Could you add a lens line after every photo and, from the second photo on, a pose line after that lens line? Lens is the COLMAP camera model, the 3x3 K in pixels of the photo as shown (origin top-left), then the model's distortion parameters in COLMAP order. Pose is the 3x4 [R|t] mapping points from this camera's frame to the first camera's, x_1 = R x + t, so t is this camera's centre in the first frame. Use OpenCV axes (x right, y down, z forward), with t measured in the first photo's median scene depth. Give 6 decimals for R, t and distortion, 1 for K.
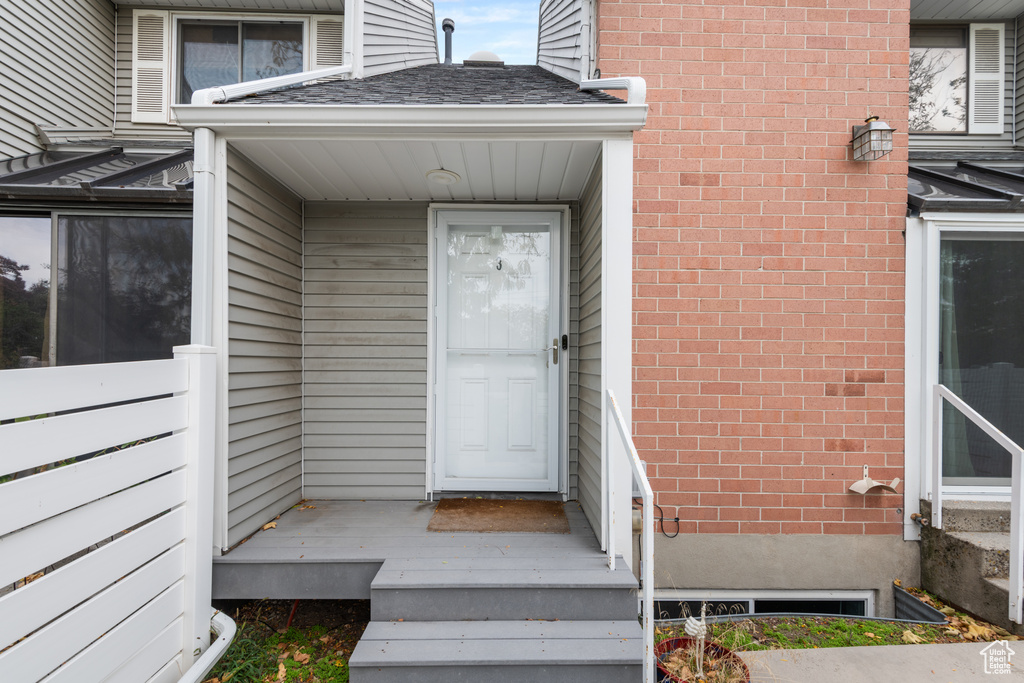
lens RADIAL K [[468.4, 0, 510.8], [0, 468.4, 358.4], [0, 0, 1]] dist [0.021151, -0.005691]
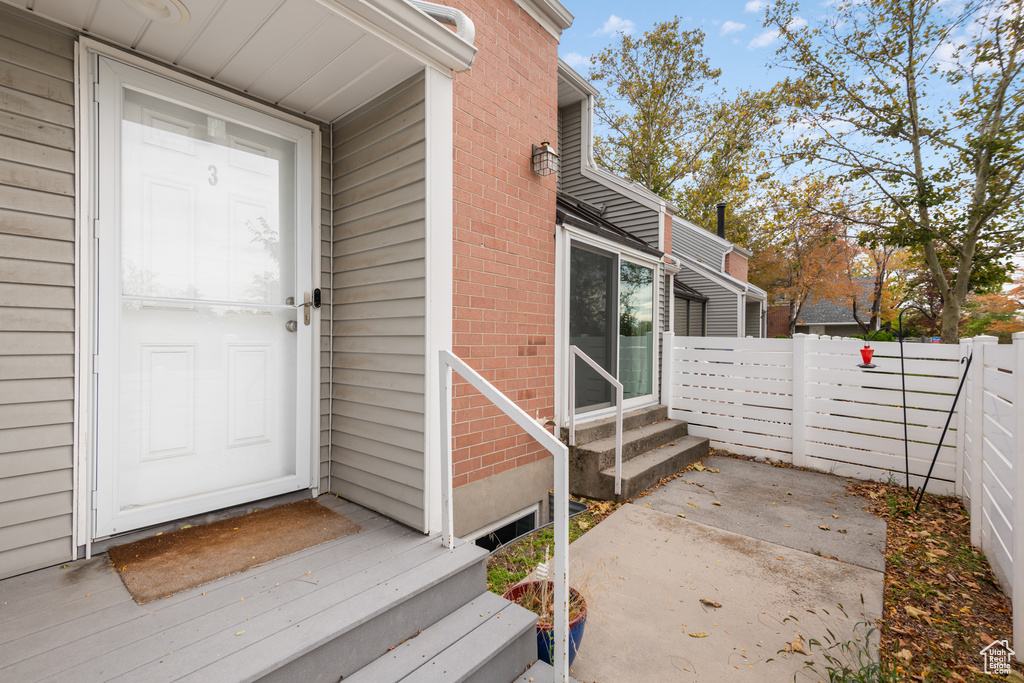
lens RADIAL K [[457.1, 0, 507.9], [0, 457.1, 340.4], [0, 0, 1]] dist [0.025436, -0.011344]
pose [[0.653434, -0.002883, 0.756978, -0.262010], [-0.004039, 0.999965, 0.007295, 0.029513], [-0.756972, -0.007824, 0.653400, 0.239212]]
